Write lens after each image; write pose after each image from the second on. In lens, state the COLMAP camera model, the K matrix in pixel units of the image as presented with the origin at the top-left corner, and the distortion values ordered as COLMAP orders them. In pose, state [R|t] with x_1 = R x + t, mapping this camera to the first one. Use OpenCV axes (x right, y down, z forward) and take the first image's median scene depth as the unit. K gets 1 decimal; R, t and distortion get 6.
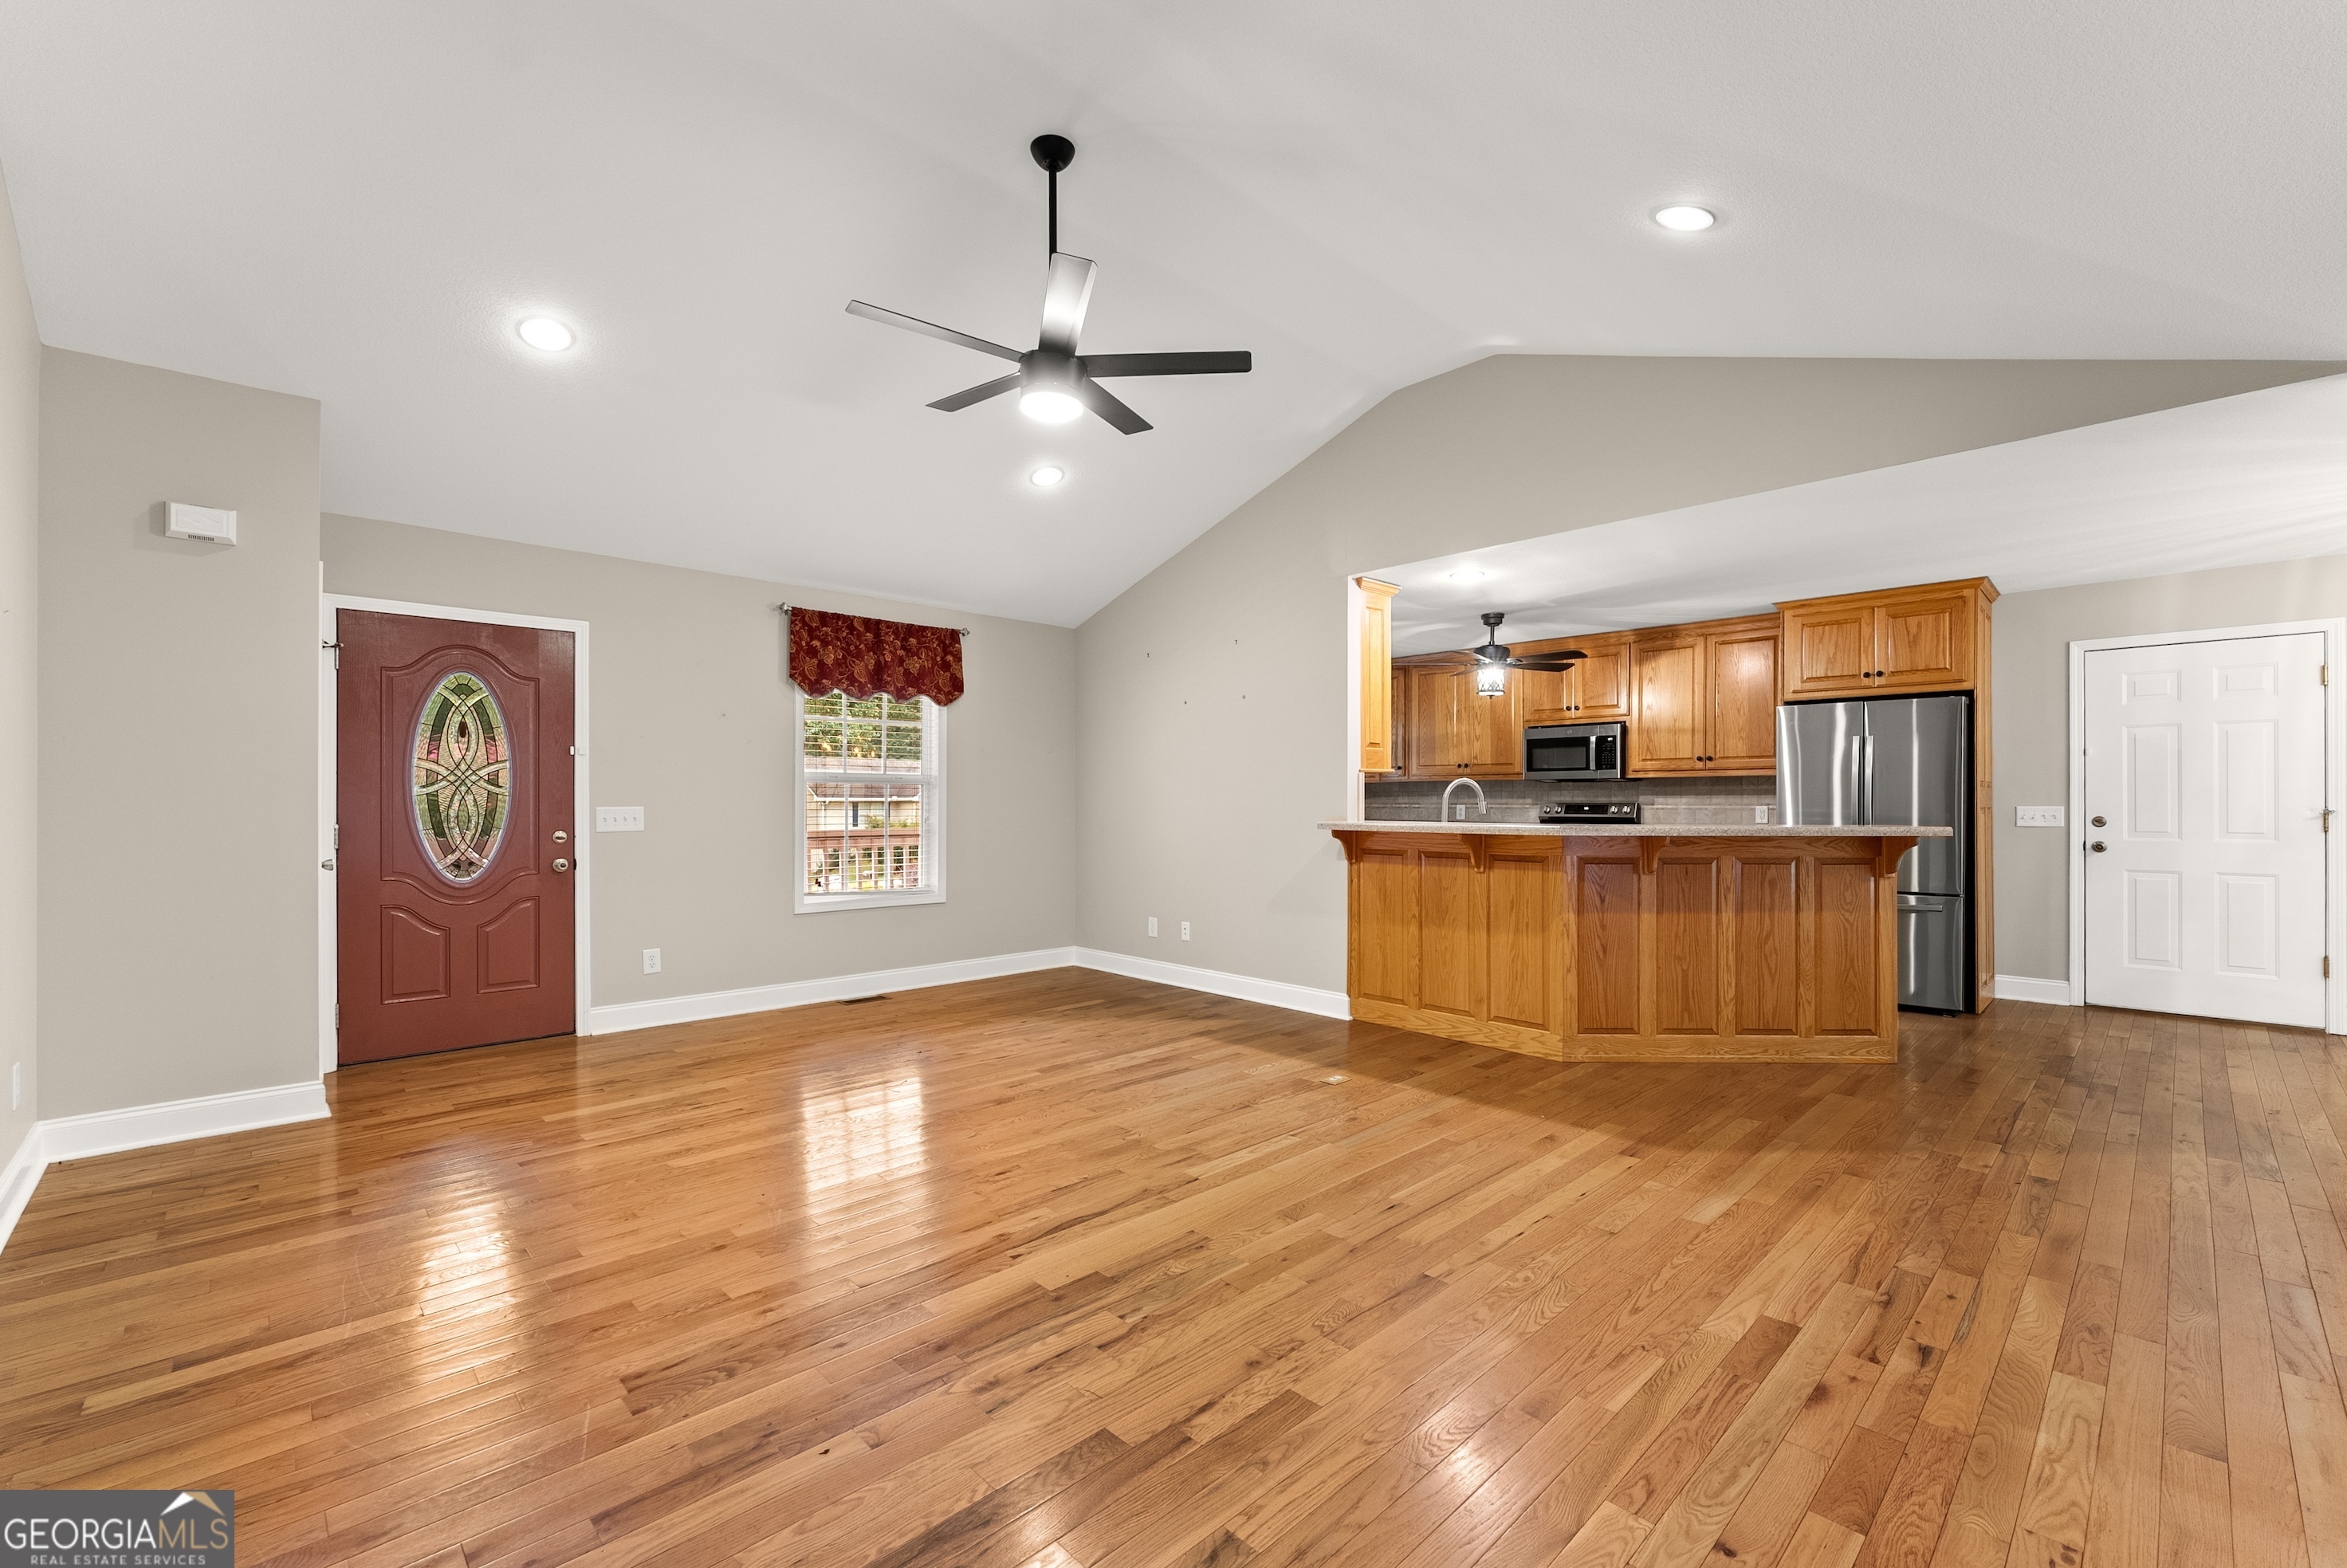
lens RADIAL K [[977.6, 0, 1182.6], [0, 977.6, 799.5], [0, 0, 1]] dist [-0.004164, -0.000683]
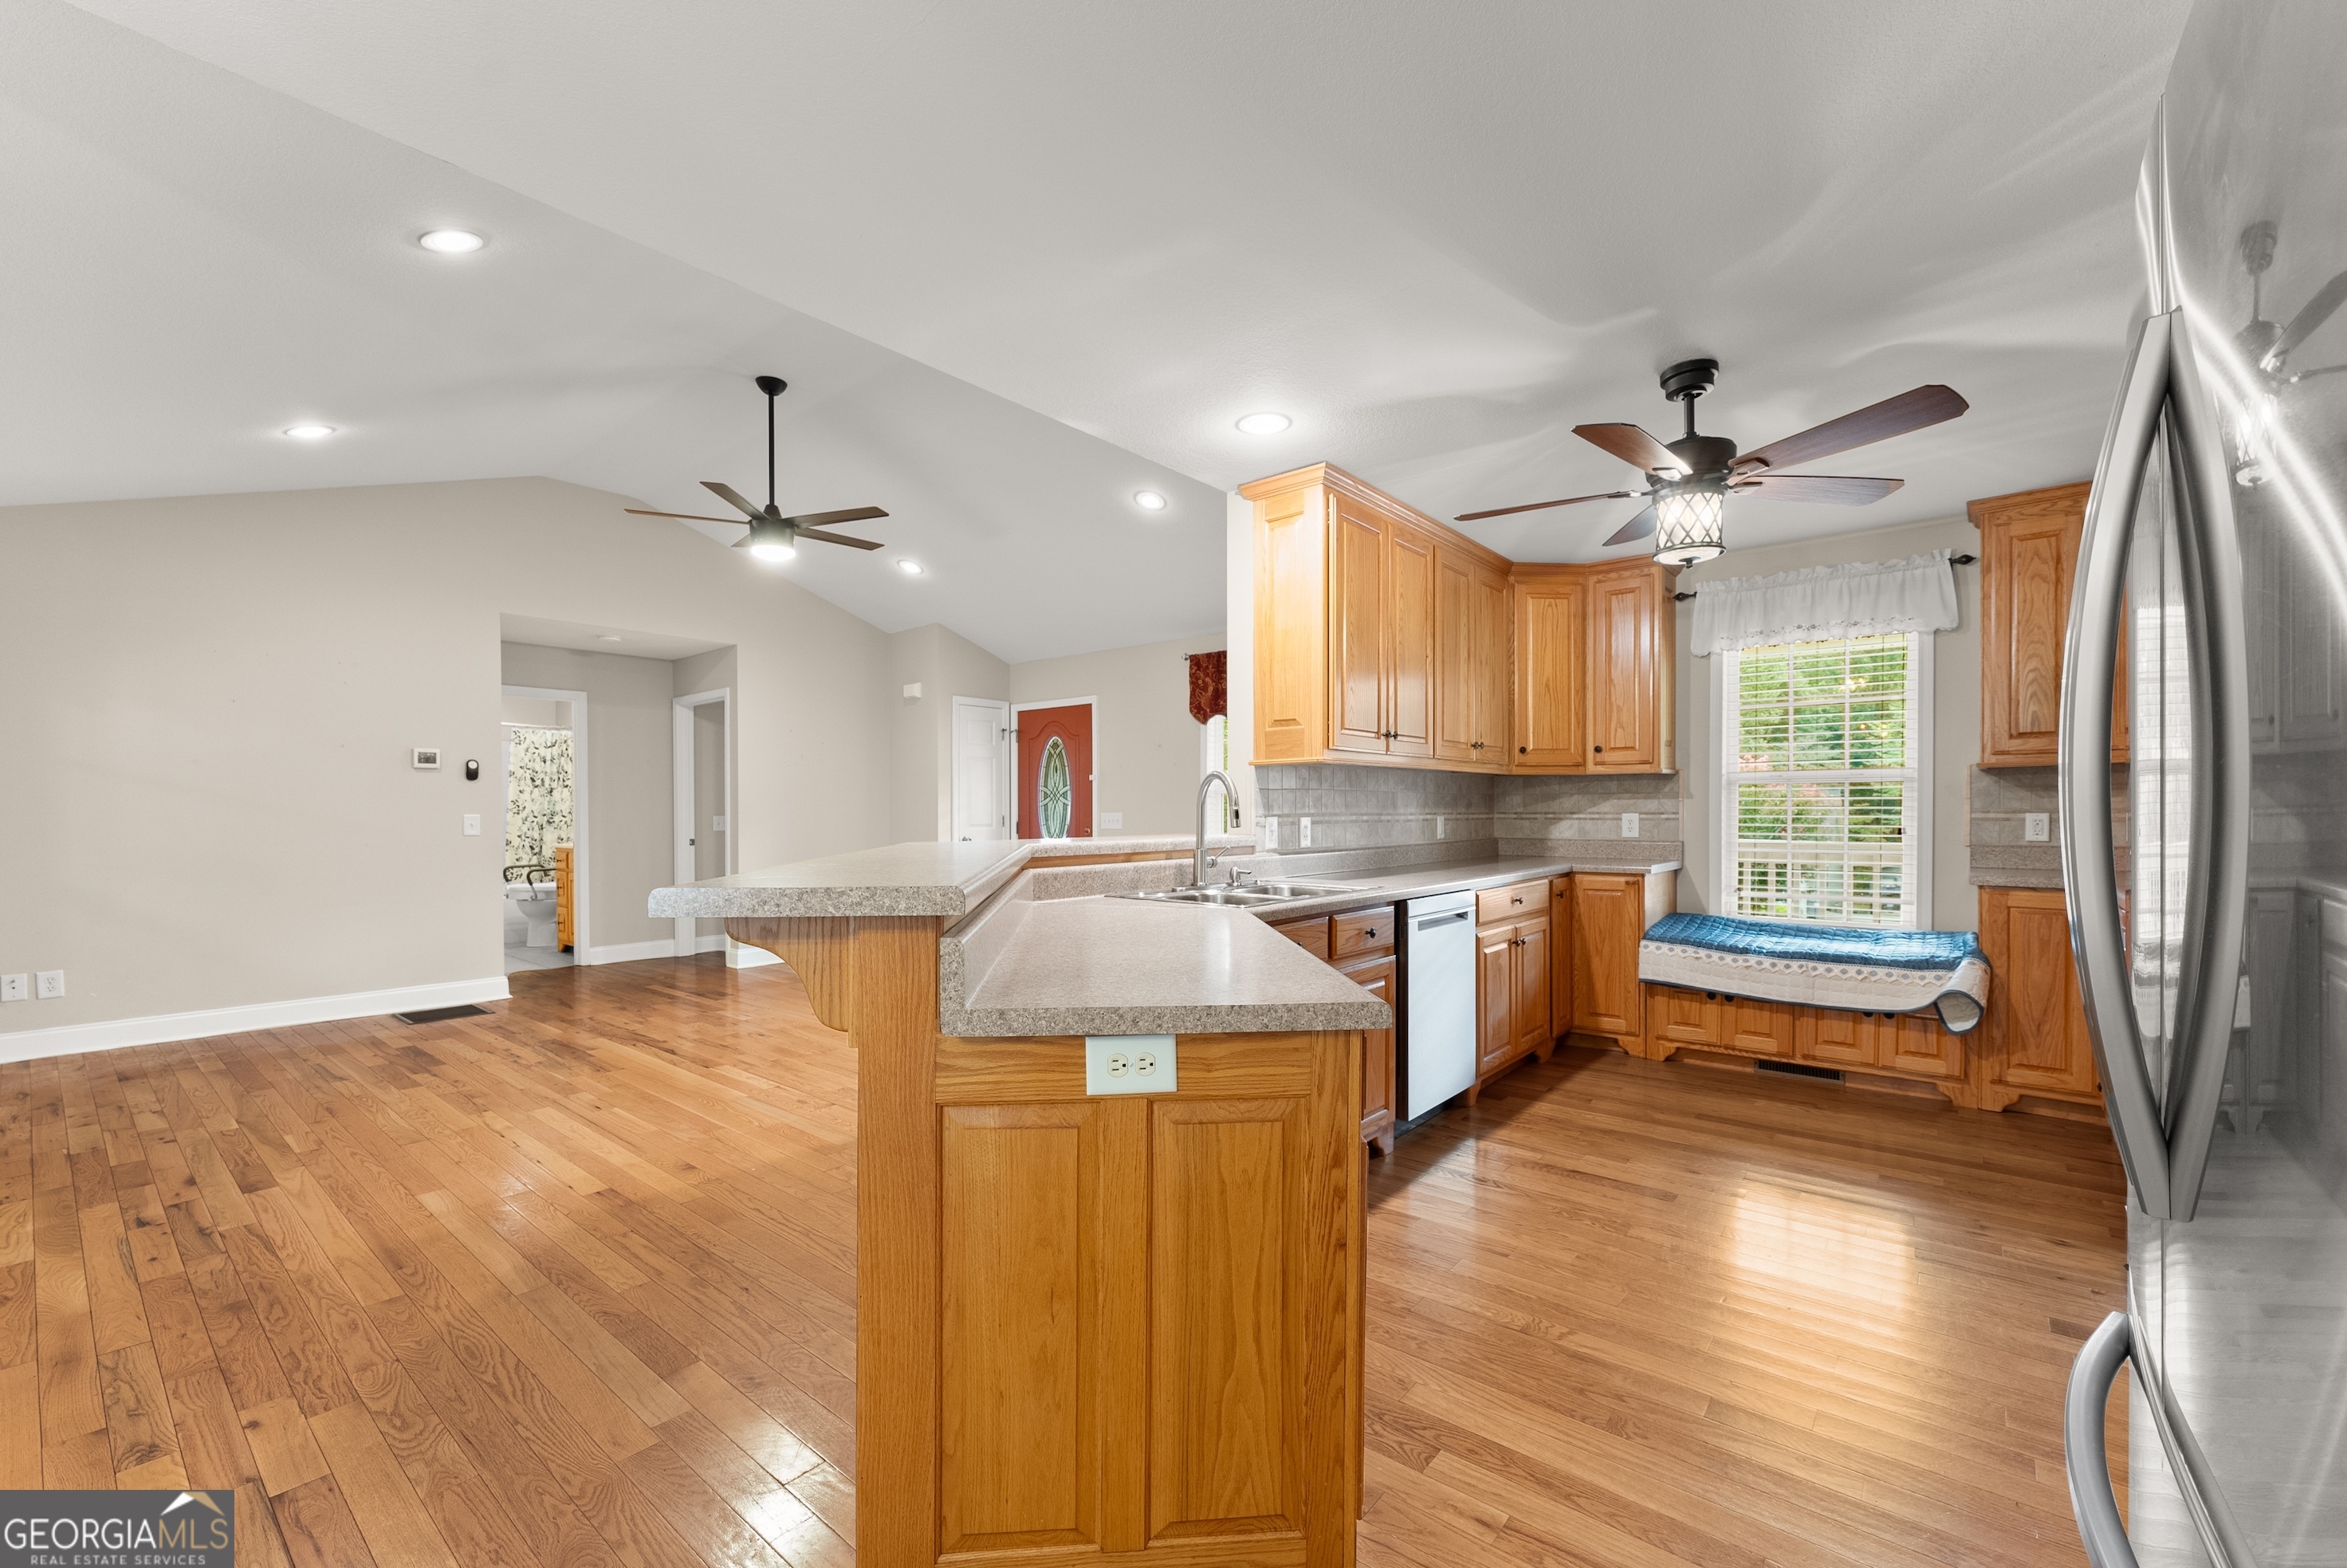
lens RADIAL K [[954.8, 0, 1175.3], [0, 954.8, 816.1], [0, 0, 1]] dist [0.001600, -0.000141]
pose [[0.107039, 0.005847, -0.994238, 0.932071], [0.003702, 0.999973, 0.006280, 0.003937], [0.994248, -0.004353, 0.107014, 0.955511]]
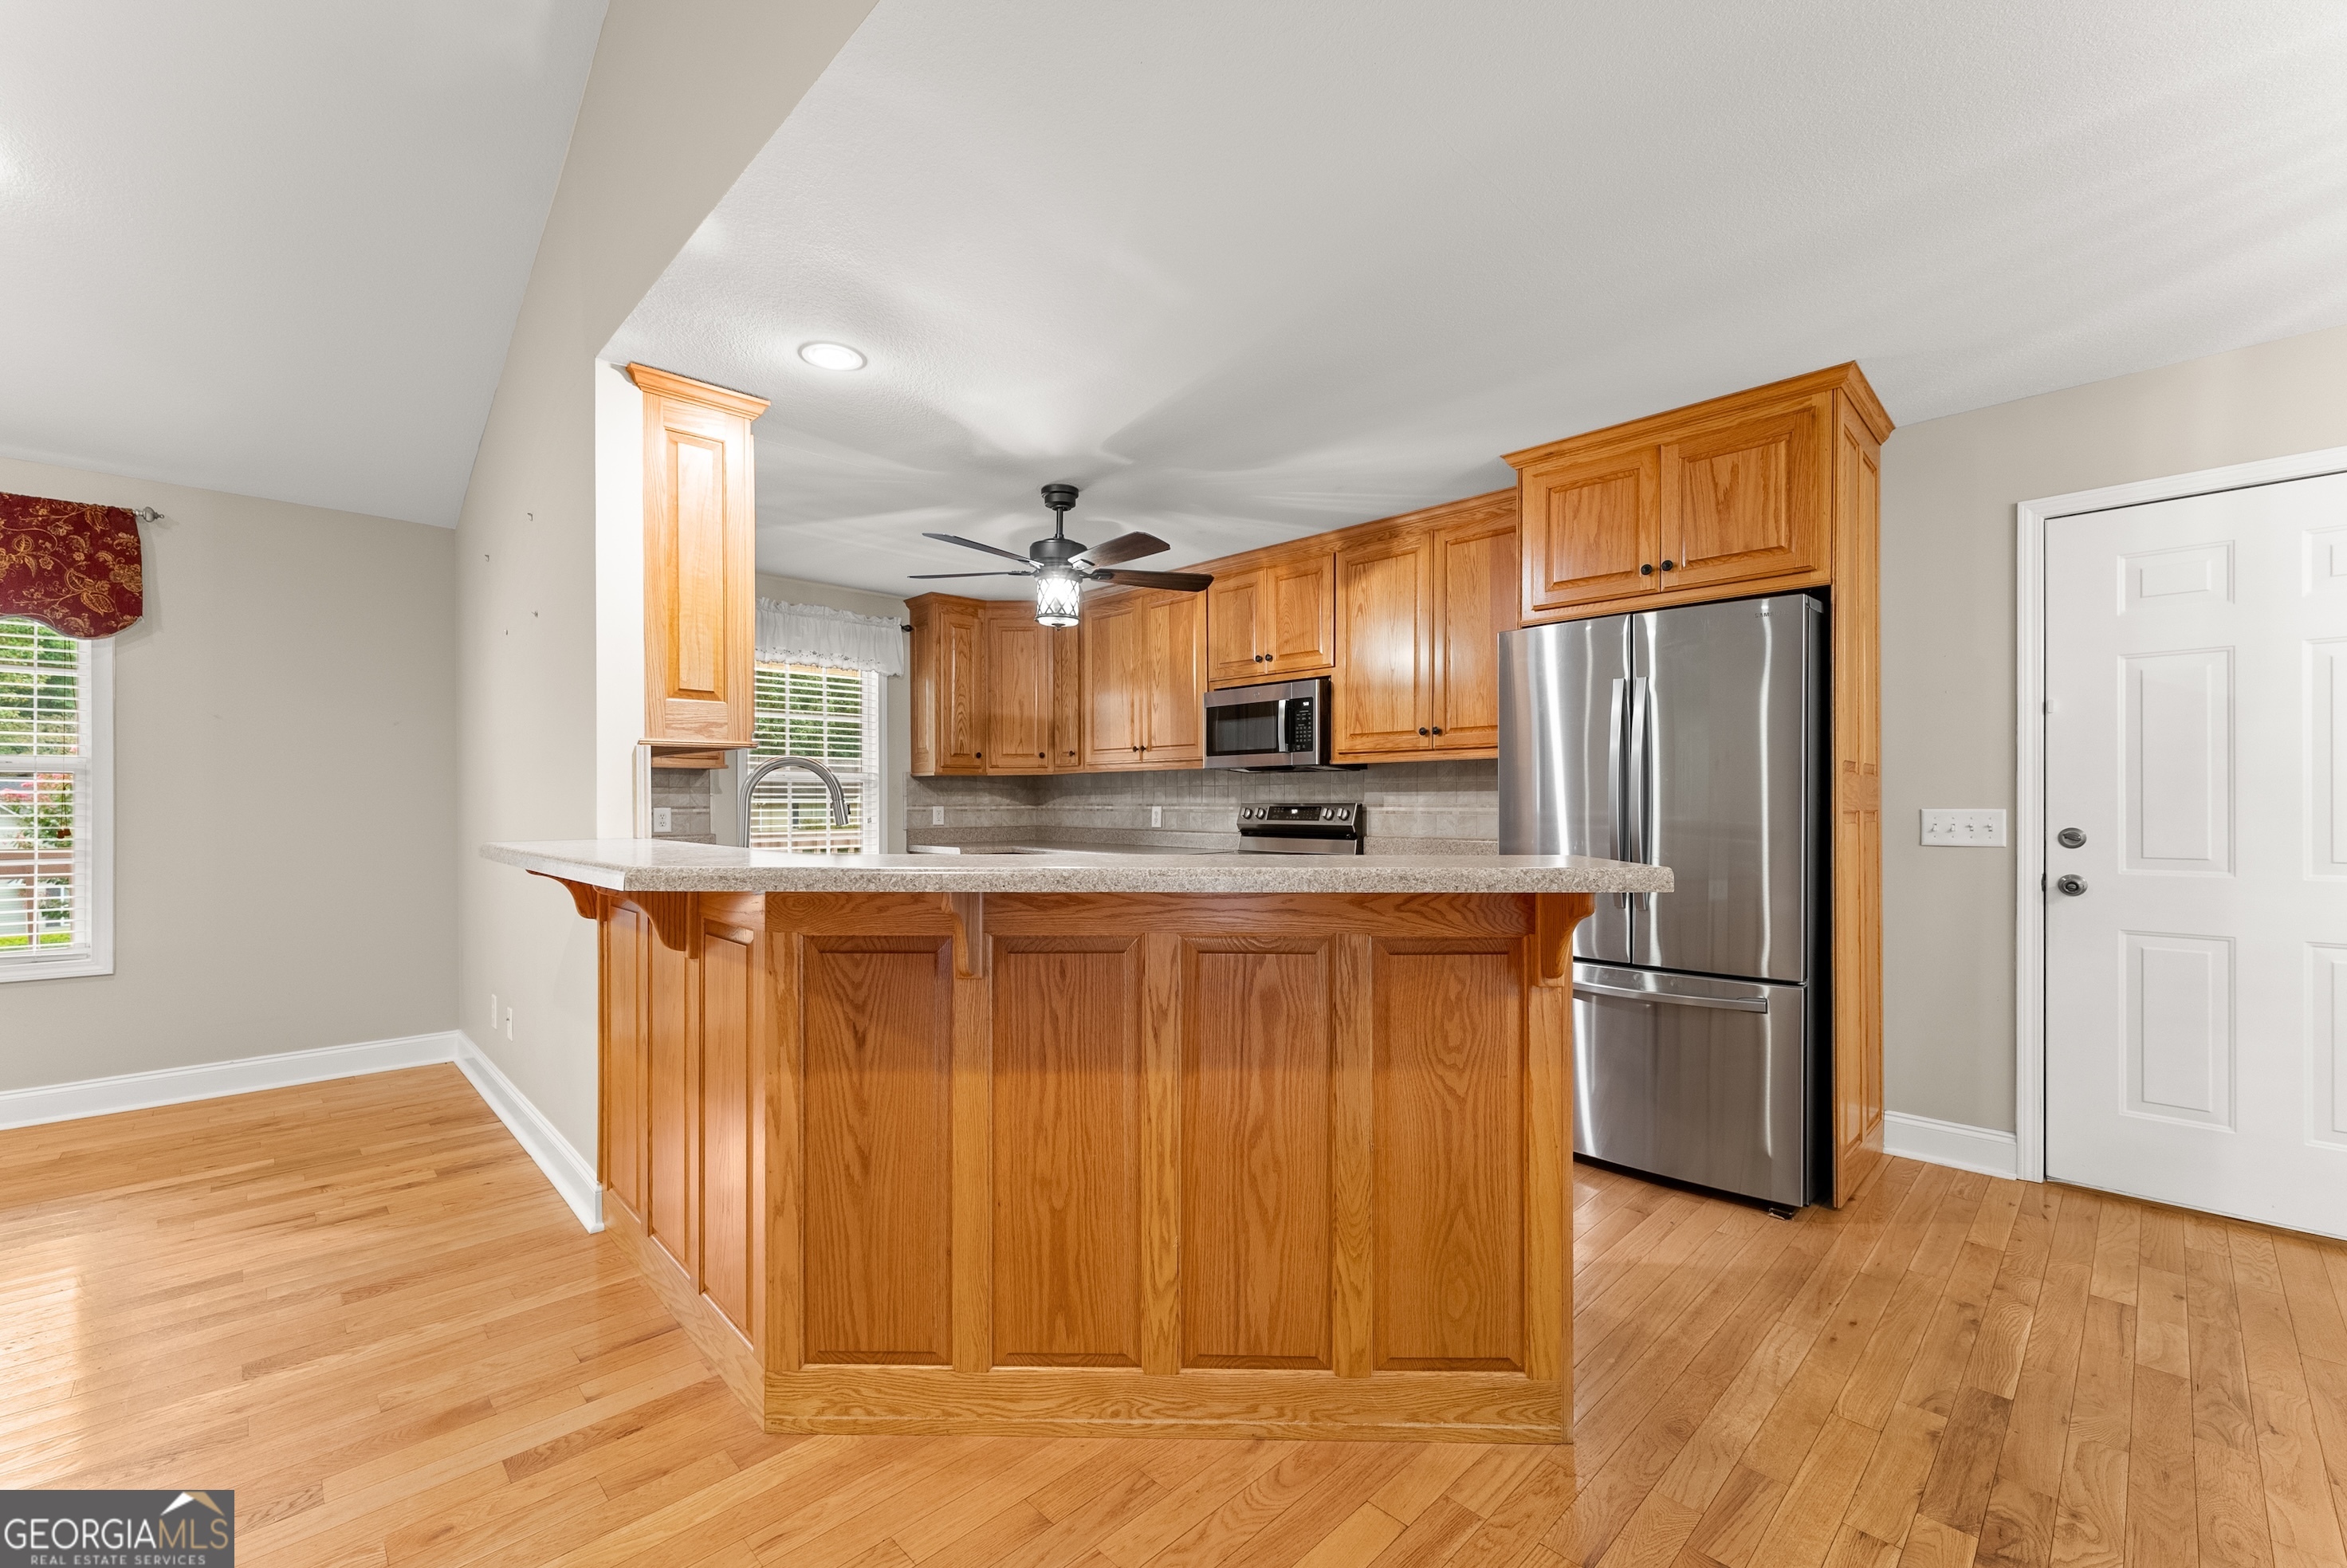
lens RADIAL K [[955.7, 0, 1180.8], [0, 955.7, 803.8], [0, 0, 1]] dist [0.000475, 0.000004]
pose [[0.999990, -0.001105, 0.004233, 0.508597], [0.001091, 0.999994, 0.003273, 0.002191], [-0.004237, -0.003269, 0.999986, 0.539327]]
